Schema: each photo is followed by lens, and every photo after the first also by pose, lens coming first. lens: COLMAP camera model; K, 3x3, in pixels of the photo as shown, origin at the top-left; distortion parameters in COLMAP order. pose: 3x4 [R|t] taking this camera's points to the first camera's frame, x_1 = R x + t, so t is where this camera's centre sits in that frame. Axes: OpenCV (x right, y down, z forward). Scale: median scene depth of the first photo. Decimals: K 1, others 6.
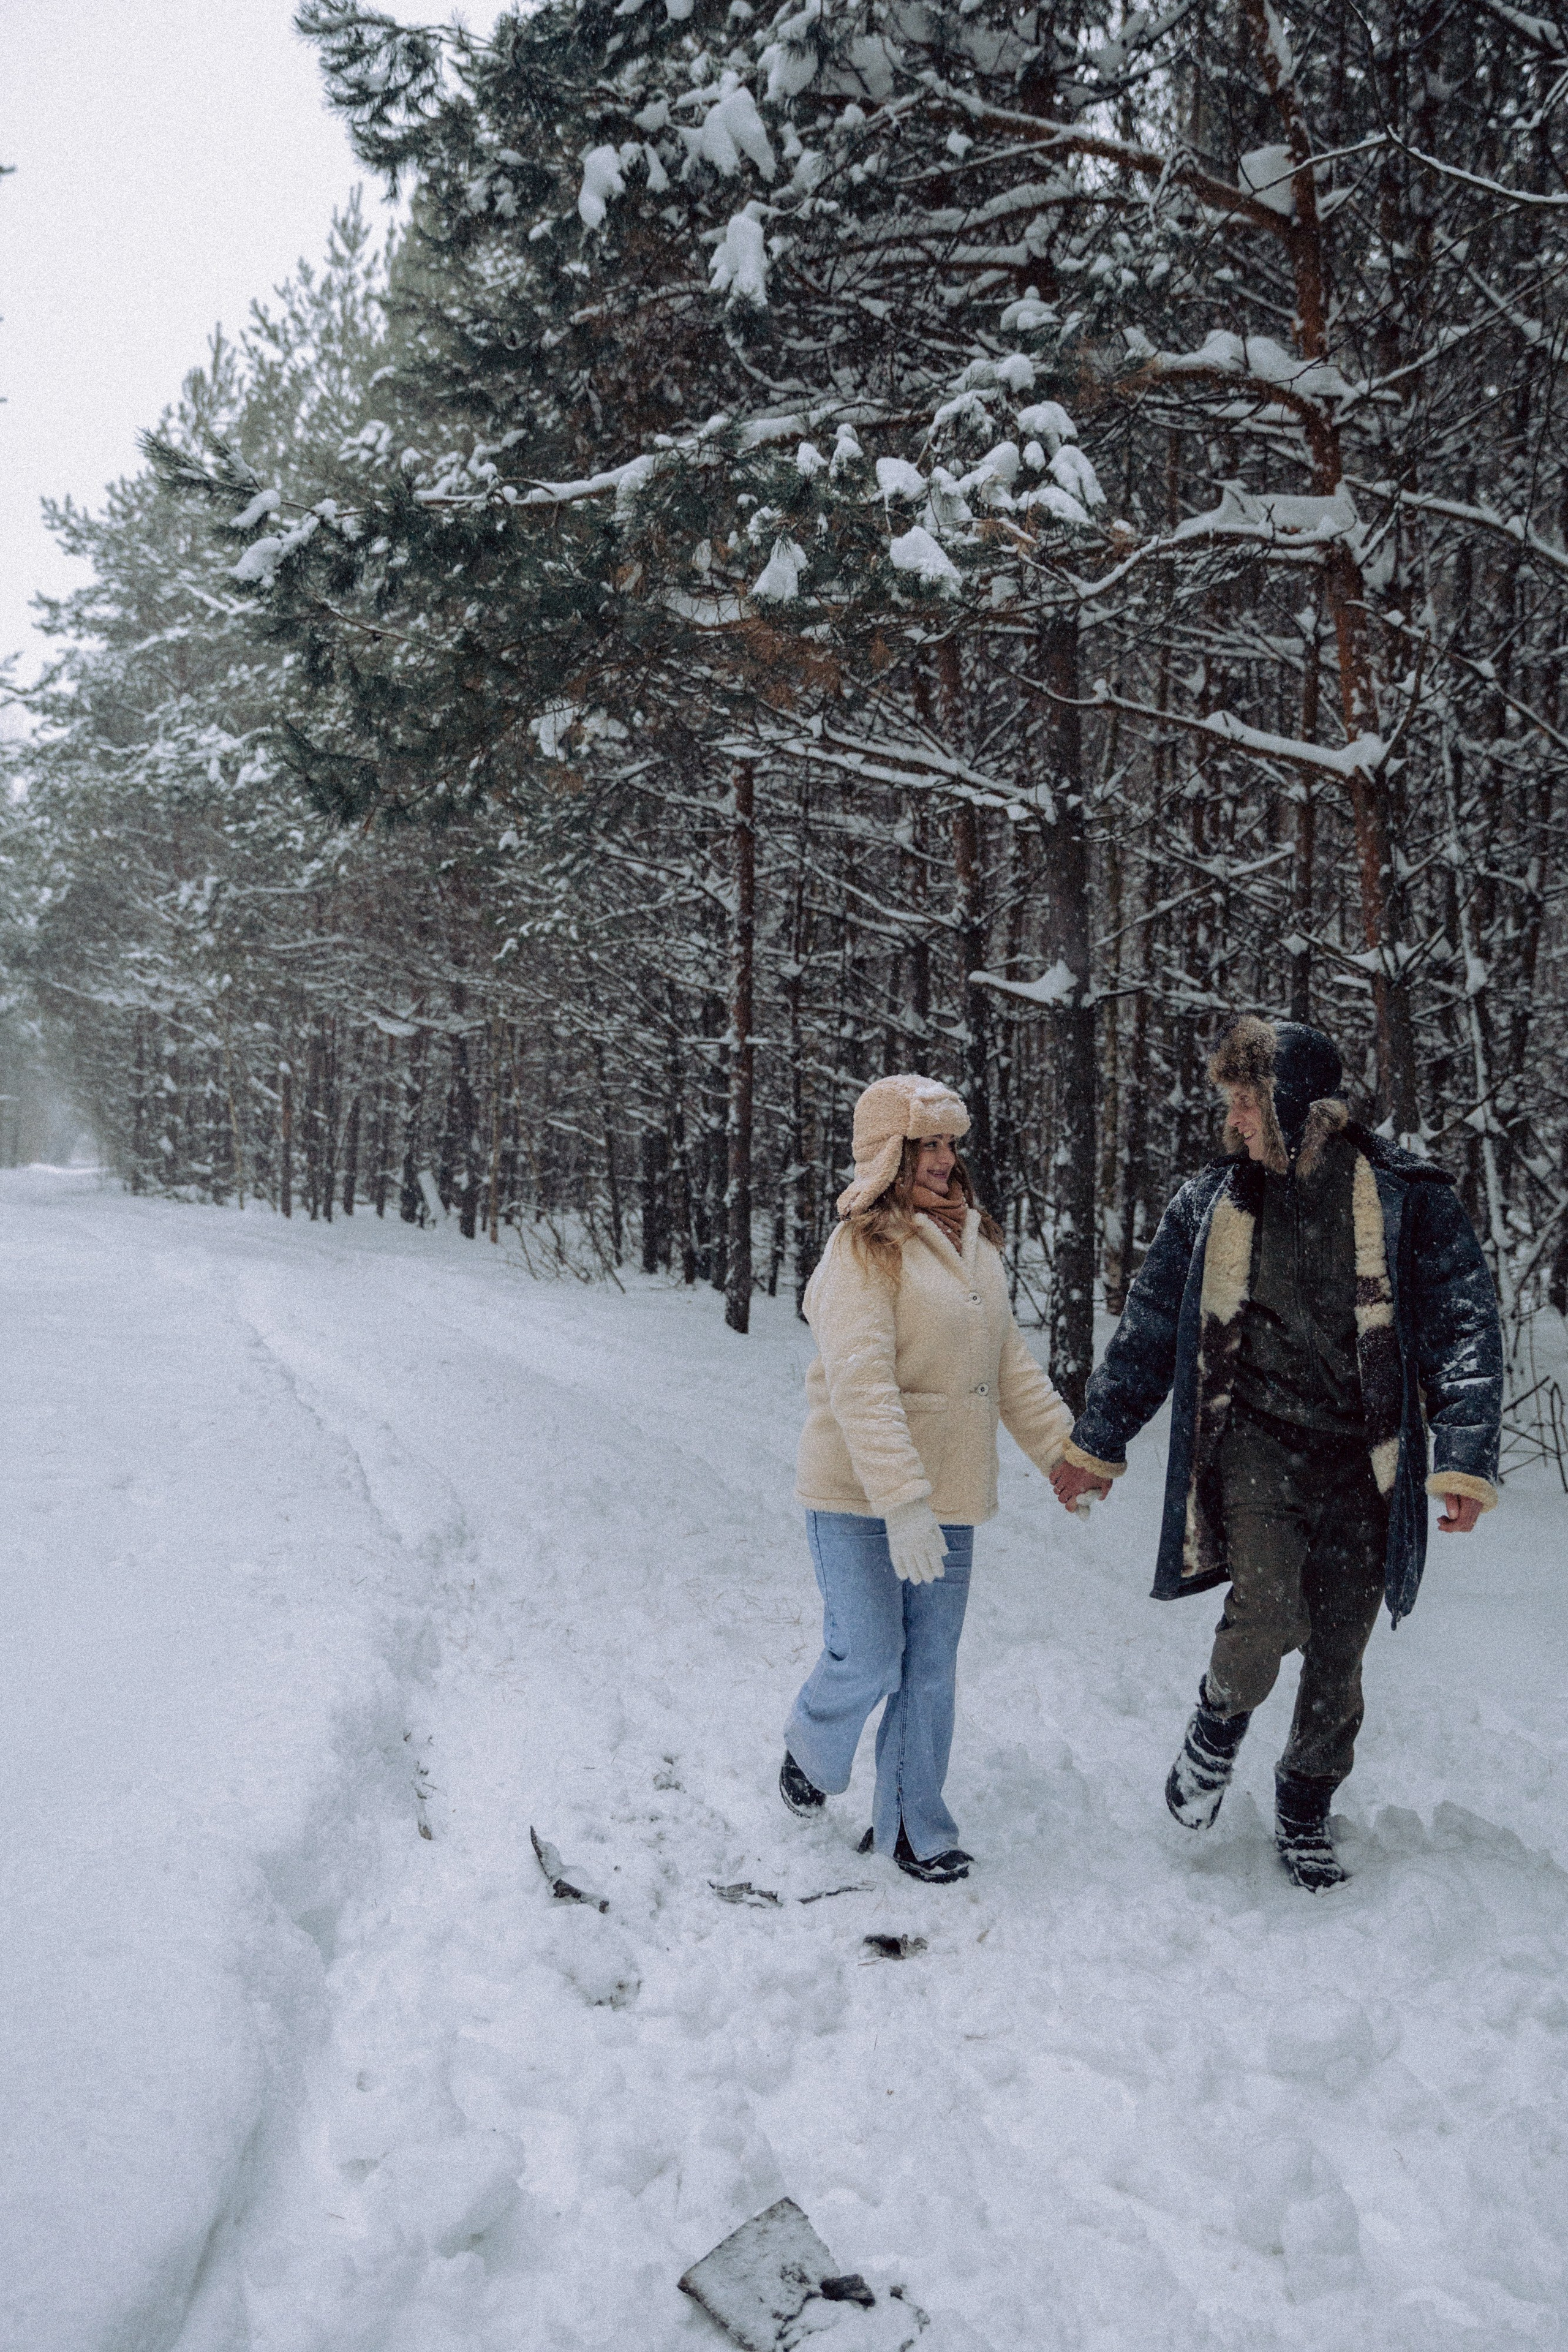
lens RADIAL K [[2009.4, 0, 719.8], [0, 2009.4, 1126.3], [0, 0, 1]] dist [0.064073, 0.000518]
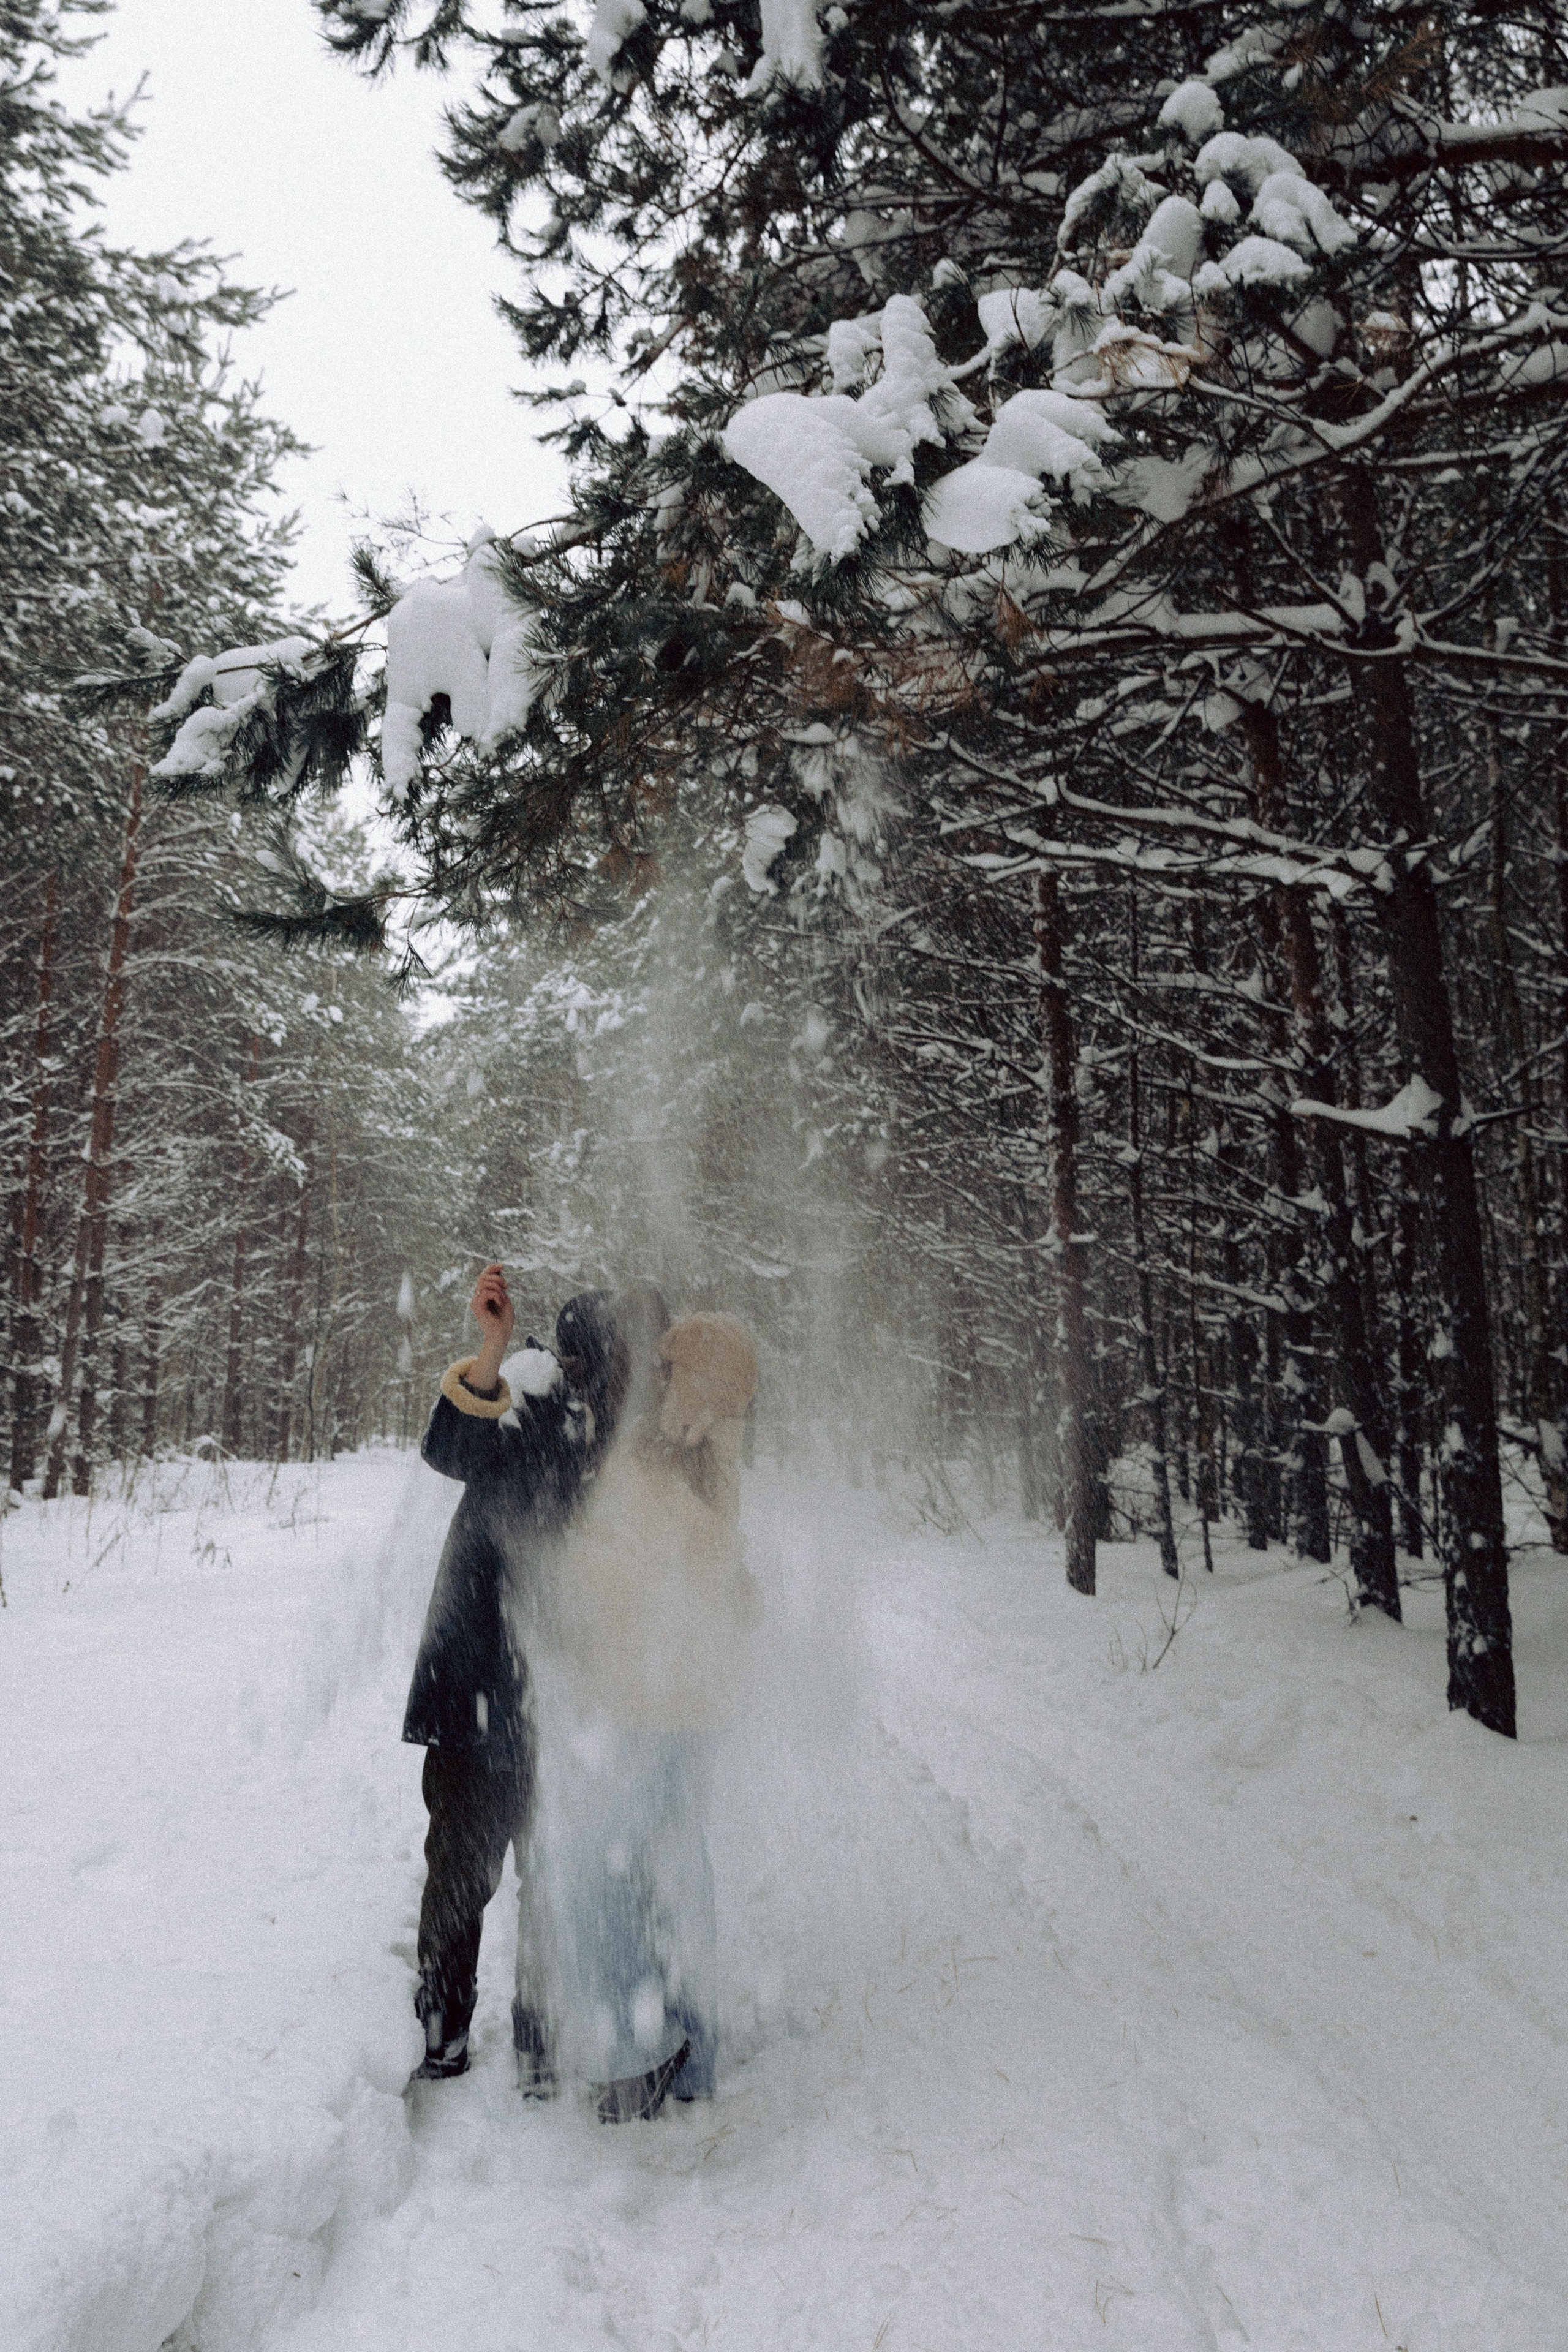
lens RADIAL K [[1915.7, 0, 783.7], [0, 1915.7, 1181.1], [0, 0, 1]] dist [0.001434, 0.006986]
pose [[0.977935, -0.067180, -0.197815, 0.079113], [0.046533, 0.993144, -0.107238, 0.018787], [0.203663, 0.095667, 0.974356, 0.279431]]
